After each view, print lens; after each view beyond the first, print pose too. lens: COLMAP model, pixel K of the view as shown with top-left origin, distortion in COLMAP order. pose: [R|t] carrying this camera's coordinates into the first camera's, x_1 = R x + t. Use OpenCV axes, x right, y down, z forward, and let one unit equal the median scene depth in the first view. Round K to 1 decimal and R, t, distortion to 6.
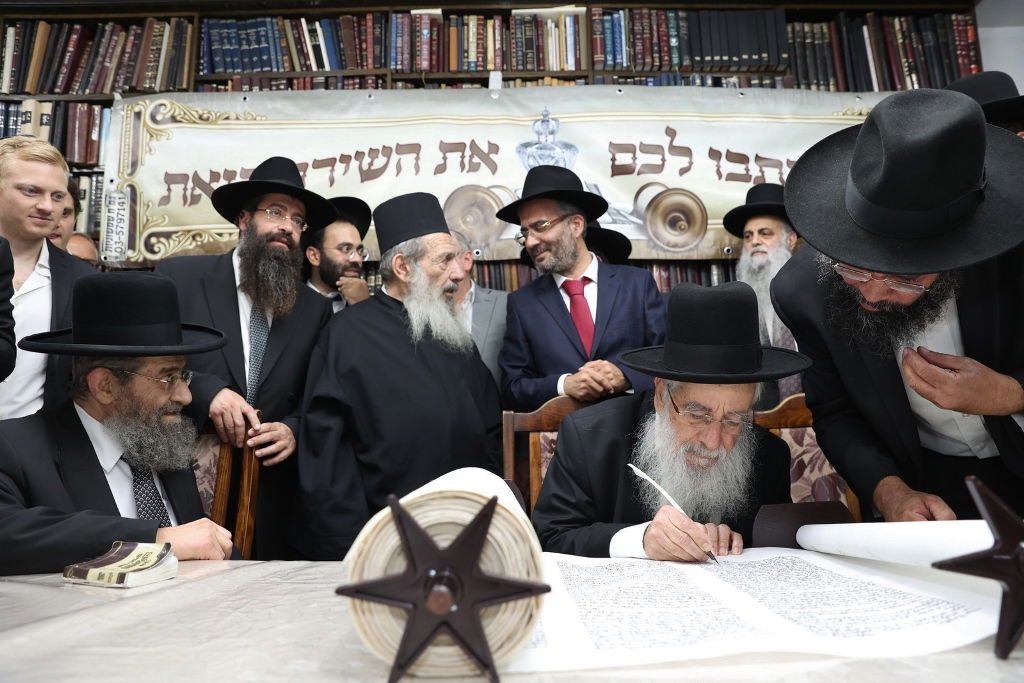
lens RADIAL K [[741.9, 0, 517.2], [0, 741.9, 349.5], [0, 0, 1]] dist [-0.114972, 0.088986]
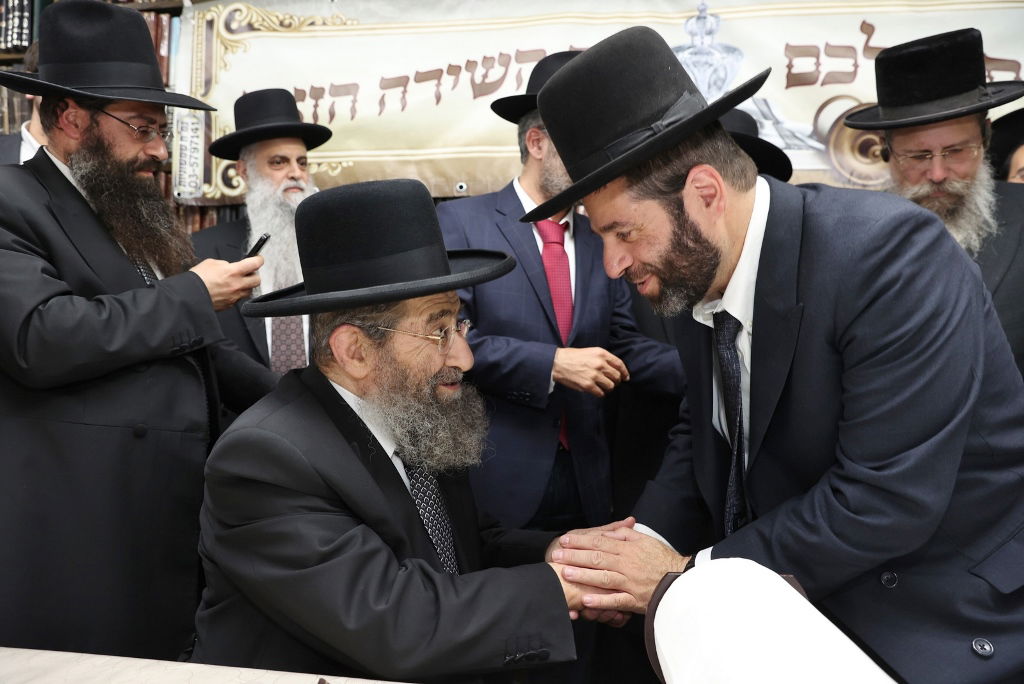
lens RADIAL K [[741.9, 0, 484.7], [0, 741.9, 362.6], [0, 0, 1]] dist [-0.114972, 0.088986]
pose [[0.990786, 0.024429, -0.133214, -0.083001], [-0.009155, 0.993429, 0.114087, -0.027950], [0.135125, -0.111816, 0.984499, 0.161333]]
